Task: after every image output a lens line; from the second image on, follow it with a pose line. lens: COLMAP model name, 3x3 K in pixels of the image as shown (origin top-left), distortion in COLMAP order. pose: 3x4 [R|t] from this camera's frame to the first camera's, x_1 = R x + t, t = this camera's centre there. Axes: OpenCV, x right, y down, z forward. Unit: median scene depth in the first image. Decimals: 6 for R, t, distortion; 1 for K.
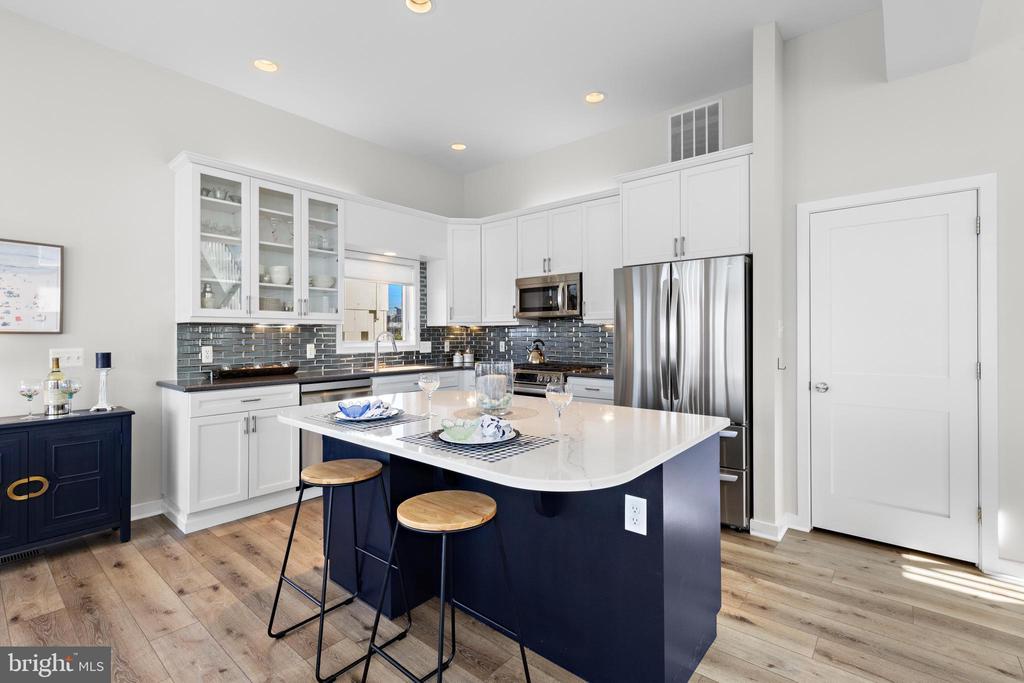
lens RADIAL K [[461.4, 0, 513.2], [0, 461.4, 332.9], [0, 0, 1]] dist [0.004100, 0.000632]
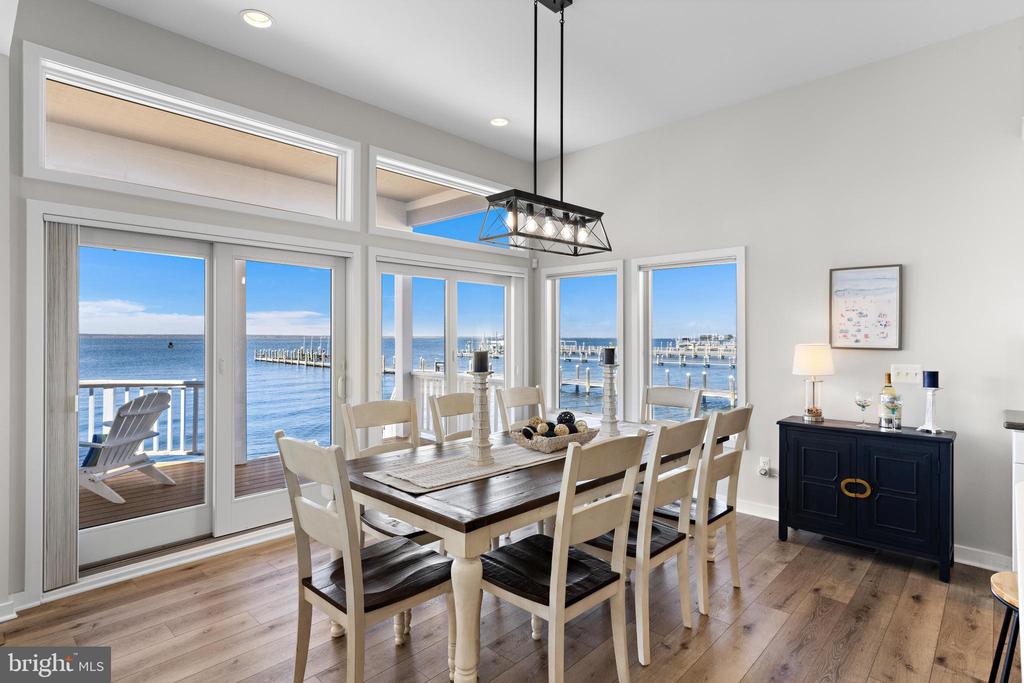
lens RADIAL K [[520.2, 0, 516.4], [0, 520.2, 336.8], [0, 0, 1]] dist [0.001983, 0.001529]
pose [[-0.053554, 0.000369, -0.998565, 0.177204], [0.001164, 0.999999, 0.000307, -0.023020], [0.998564, -0.001146, -0.053554, 0.168978]]
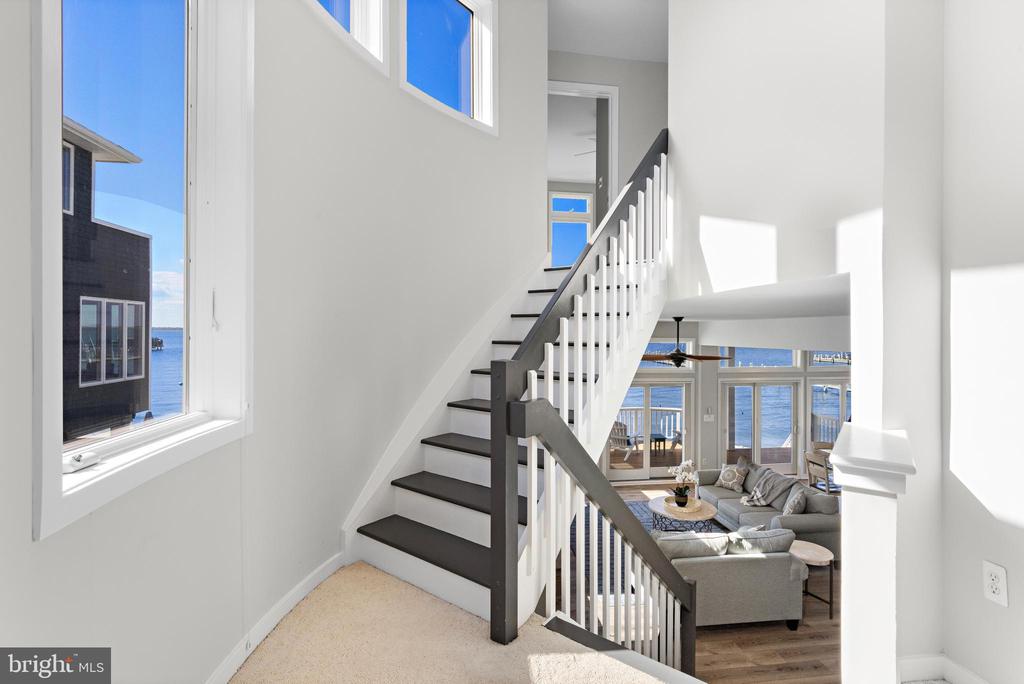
lens RADIAL K [[486.2, 0, 517.9], [0, 486.2, 332.0], [0, 0, 1]] dist [0.001146, -0.000357]
pose [[-0.668899, 0.002402, -0.743349, 2.183695], [-0.001923, 0.999986, 0.004961, -0.474786], [0.743350, 0.004748, -0.668885, 0.412574]]
